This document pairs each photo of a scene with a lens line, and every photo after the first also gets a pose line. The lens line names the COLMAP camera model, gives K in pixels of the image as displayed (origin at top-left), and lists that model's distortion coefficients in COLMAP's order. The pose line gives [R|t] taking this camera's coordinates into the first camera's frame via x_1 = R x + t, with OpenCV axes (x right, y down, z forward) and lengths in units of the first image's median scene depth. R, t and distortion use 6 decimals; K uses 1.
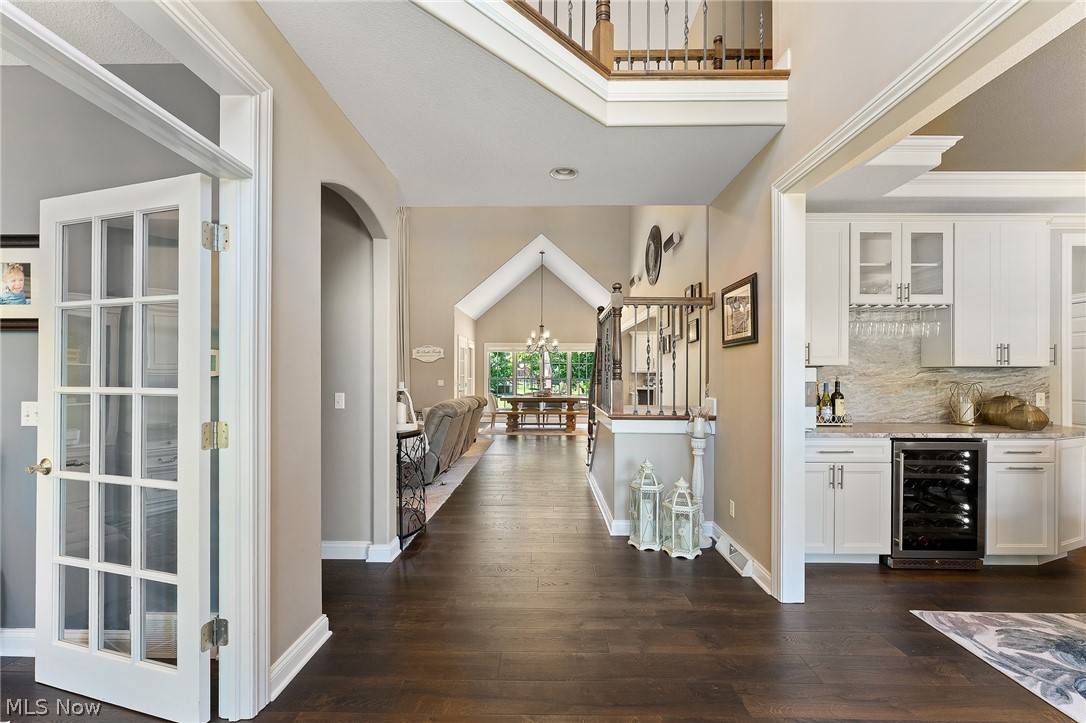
lens RADIAL K [[439.0, 0, 543.9], [0, 439.0, 354.4], [0, 0, 1]] dist [-0.001258, -0.000338]
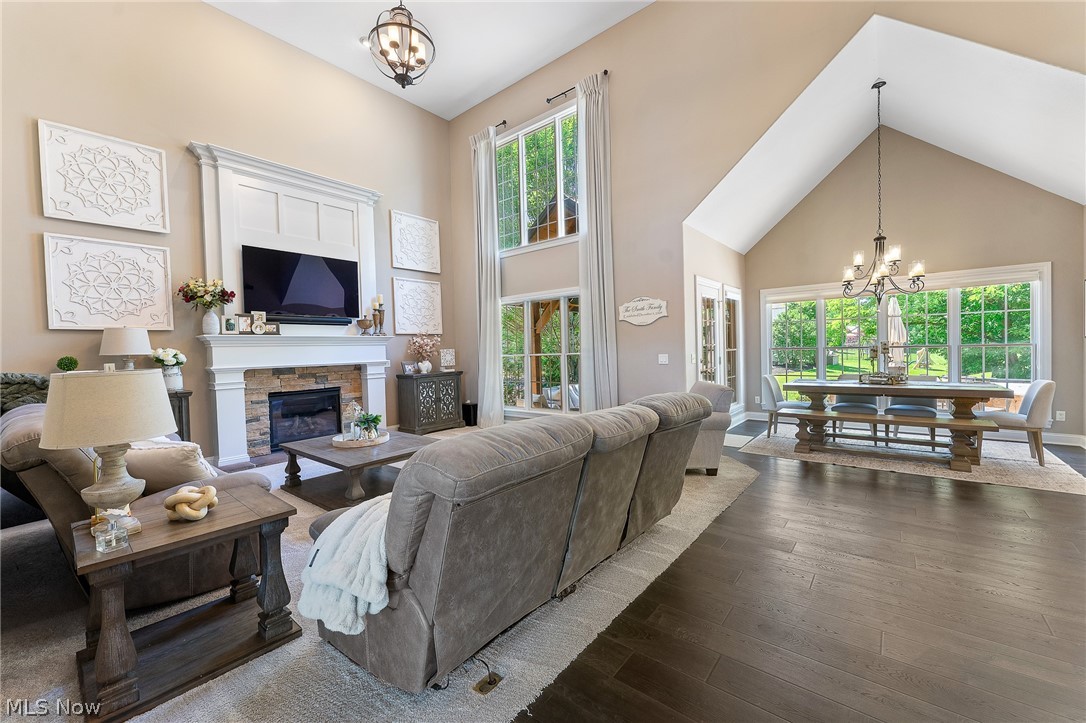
lens RADIAL K [[439.0, 0, 543.9], [0, 439.0, 354.4], [0, 0, 1]] dist [-0.001258, -0.000338]
pose [[0.784251, -0.009284, -0.620375, 0.003466], [0.051915, 0.997364, 0.050703, 0.018054], [0.618269, -0.071971, 0.782665, 0.392026]]
